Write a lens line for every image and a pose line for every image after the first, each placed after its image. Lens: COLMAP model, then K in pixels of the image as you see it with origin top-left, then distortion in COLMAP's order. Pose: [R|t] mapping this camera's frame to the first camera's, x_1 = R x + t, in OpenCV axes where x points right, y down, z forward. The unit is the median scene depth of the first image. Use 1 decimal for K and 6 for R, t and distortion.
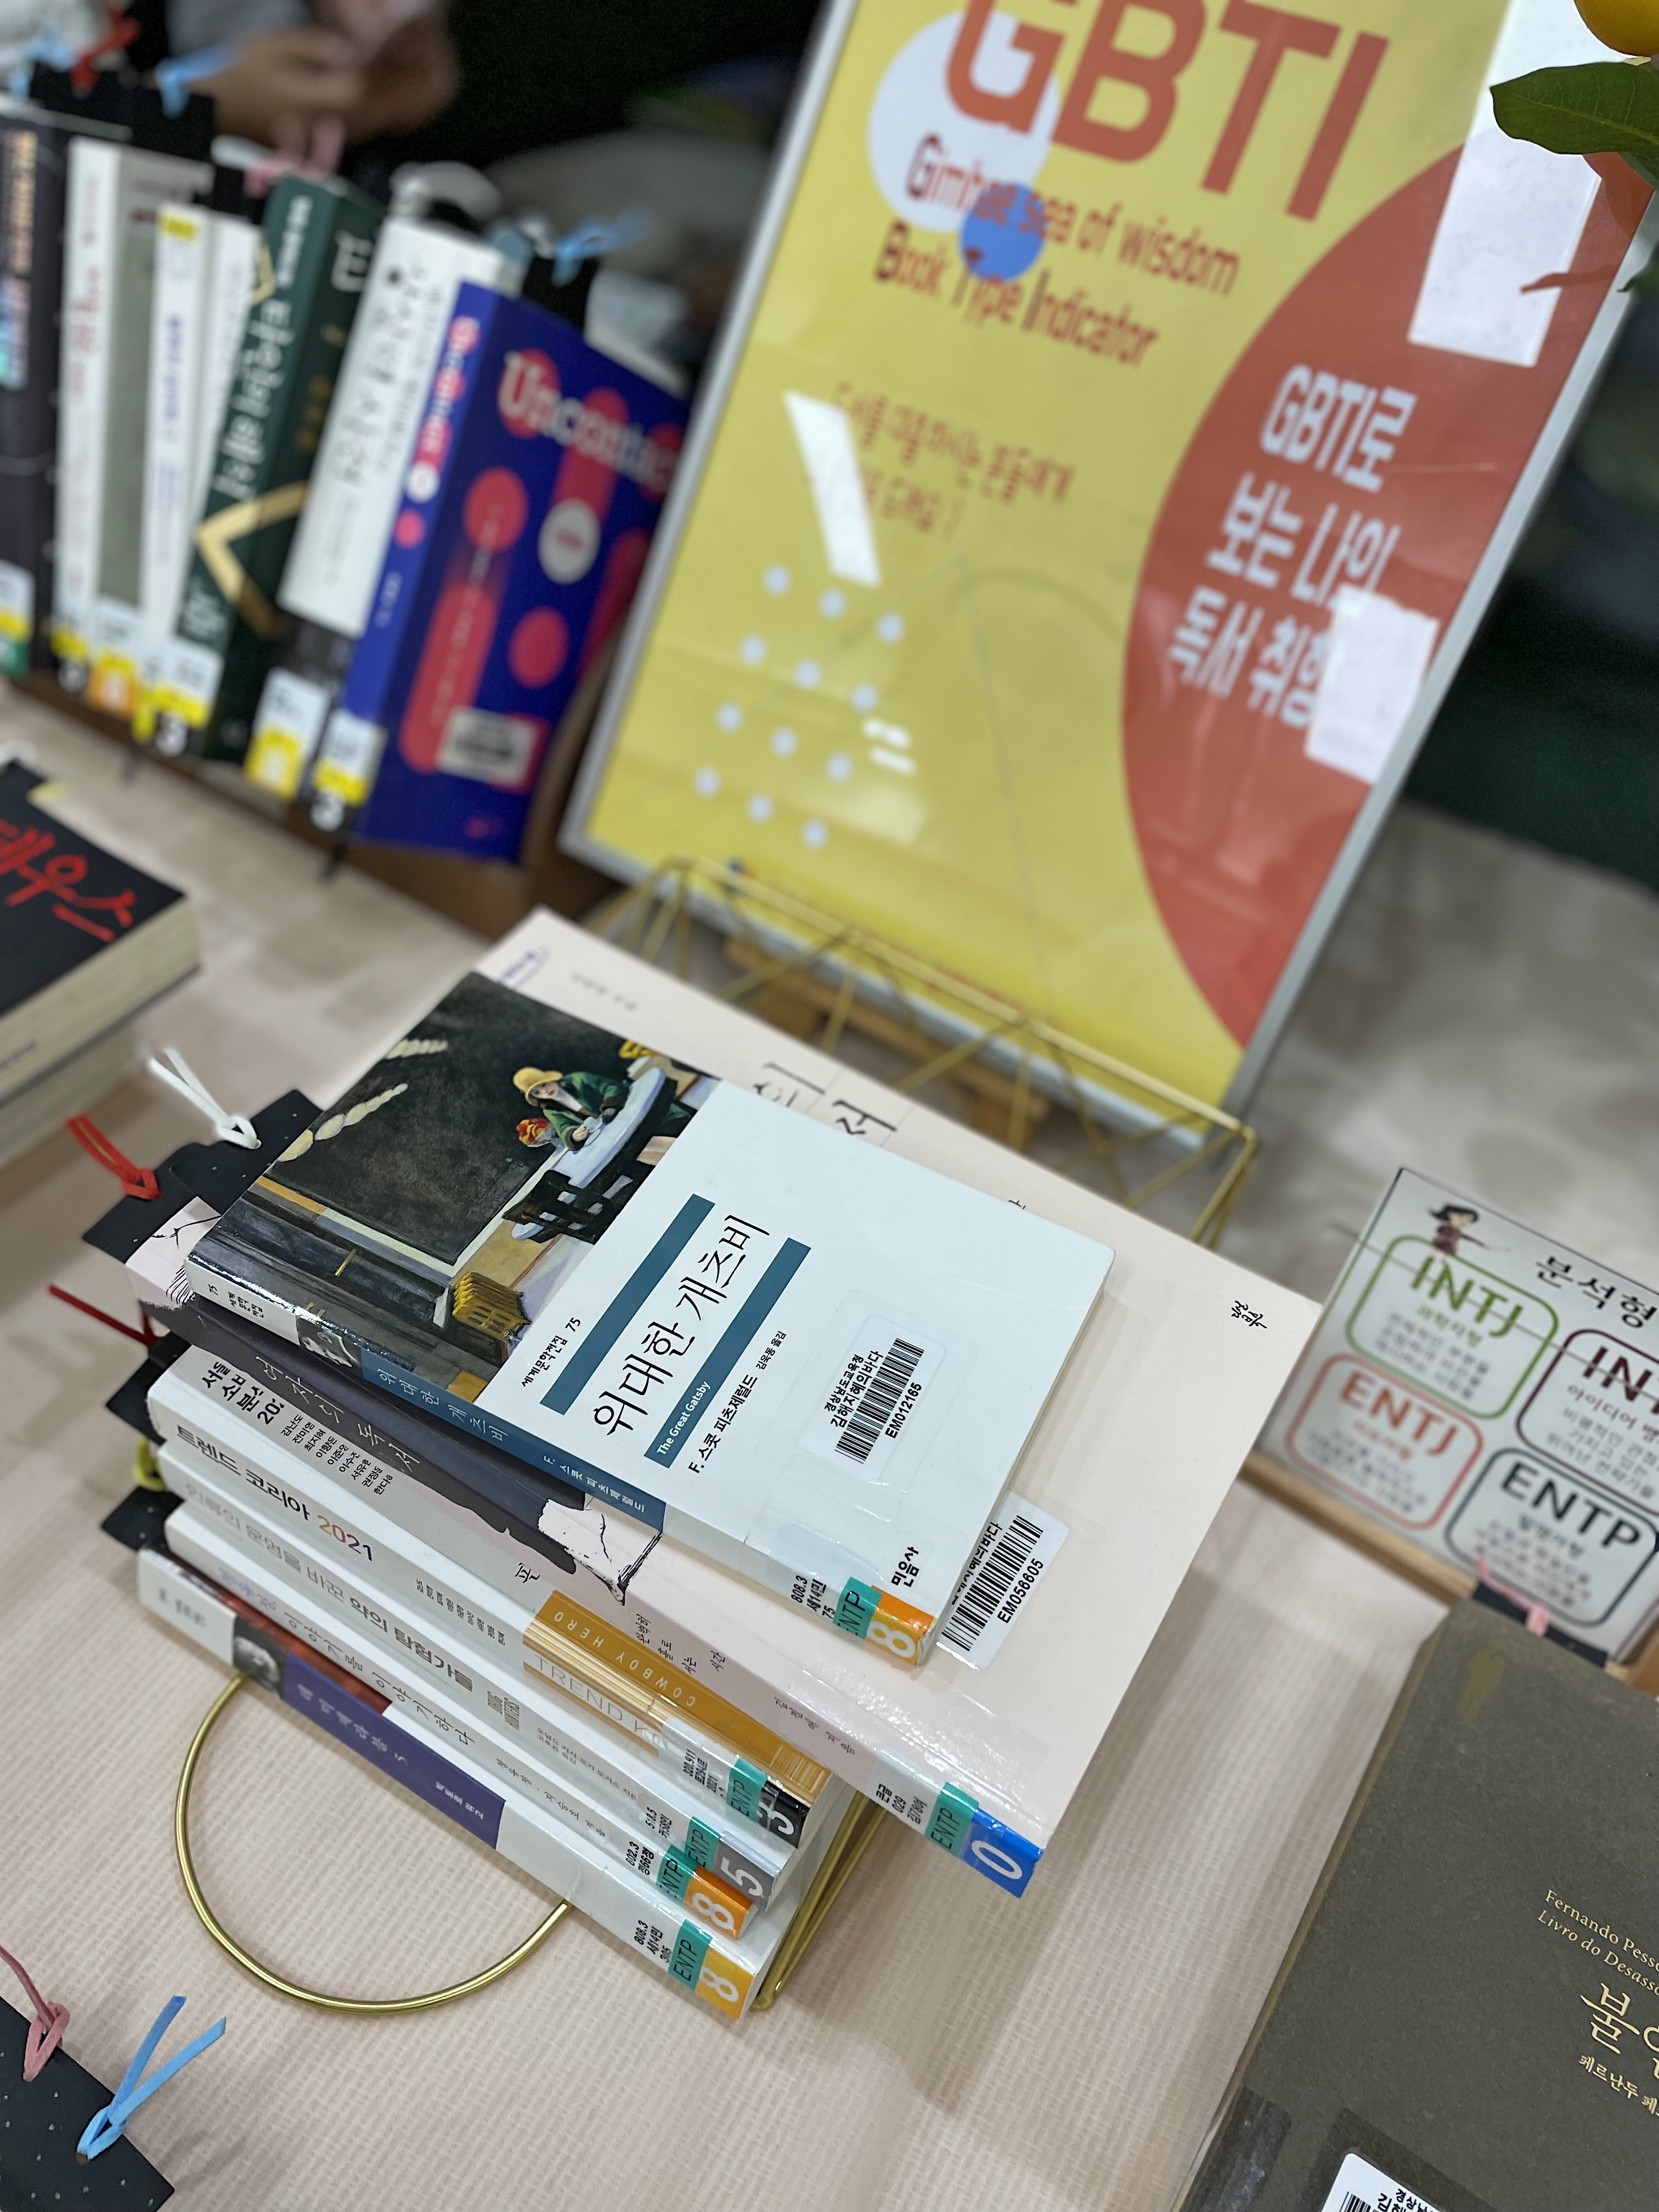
lens RADIAL K [[1681.0, 0, 869.1], [0, 1681.0, 1144.9], [0, 0, 1]] dist [0.079266, -0.106491]
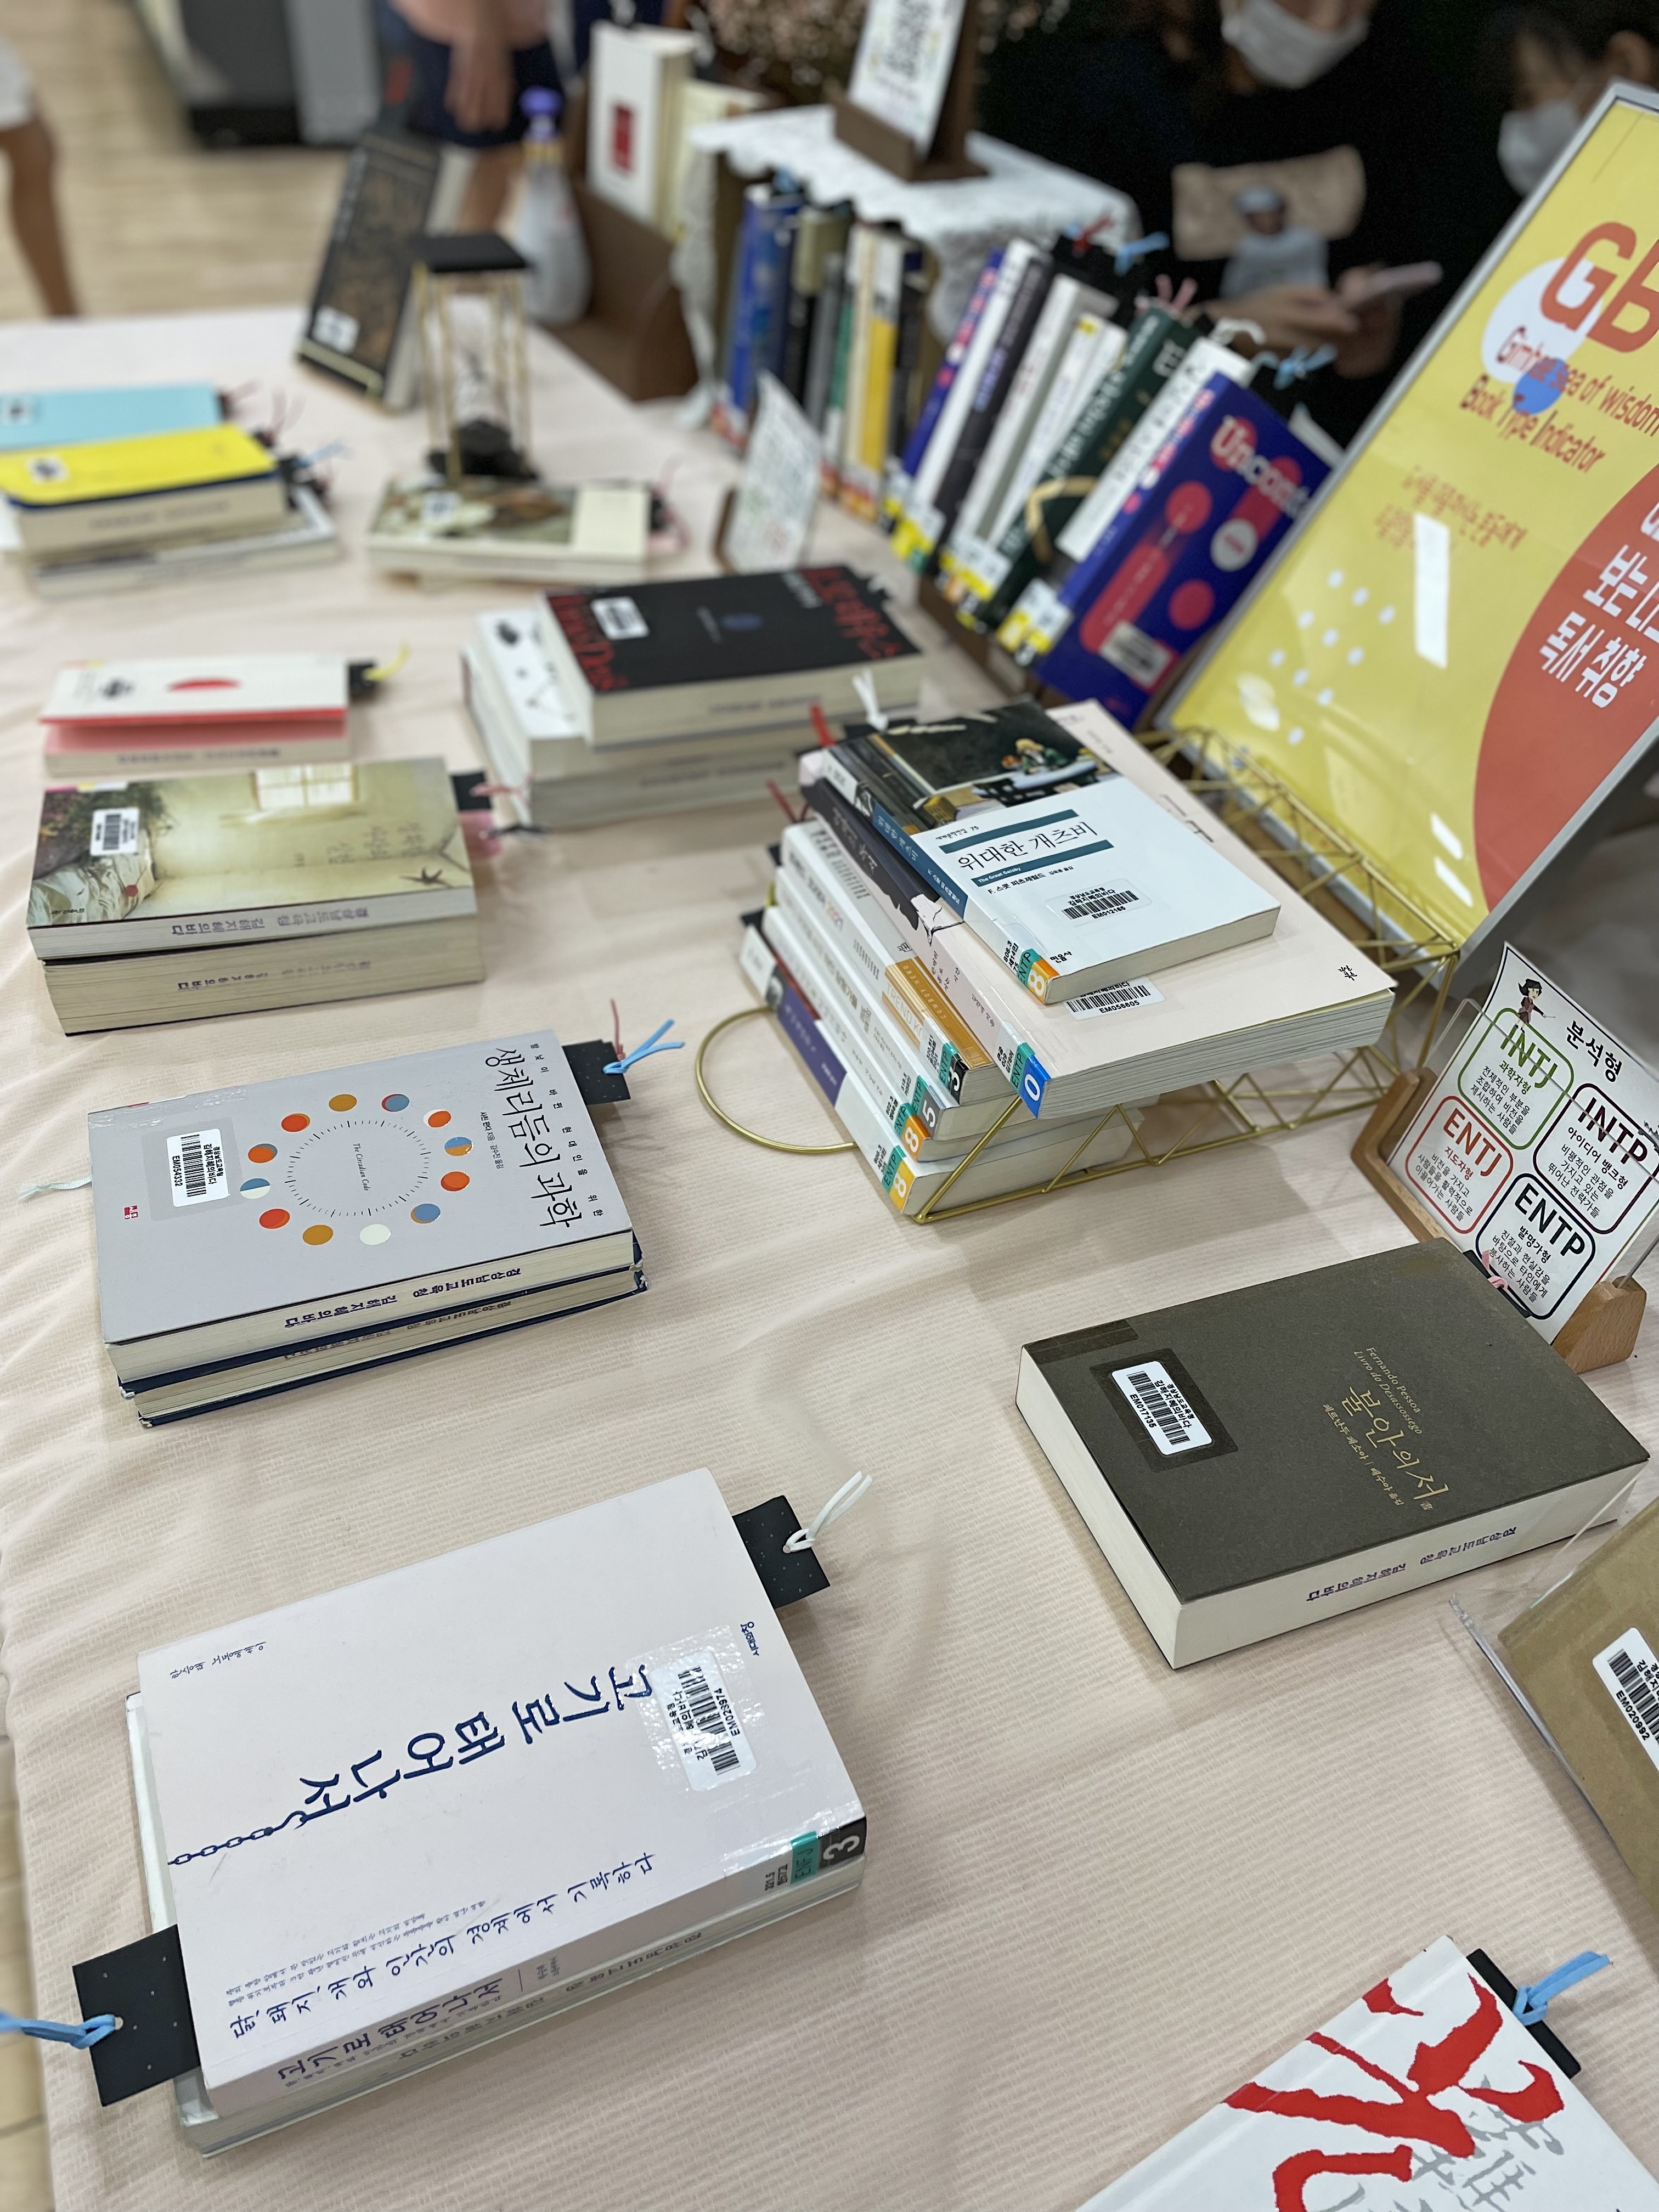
lens RADIAL K [[1681.0, 0, 869.1], [0, 1681.0, 1144.9], [0, 0, 1]] dist [0.079266, -0.106491]
pose [[0.821235, 0.346750, -0.453141, 0.576928], [-0.410561, 0.910608, -0.047257, 0.465169], [0.396248, 0.224851, 0.890185, -0.523474]]
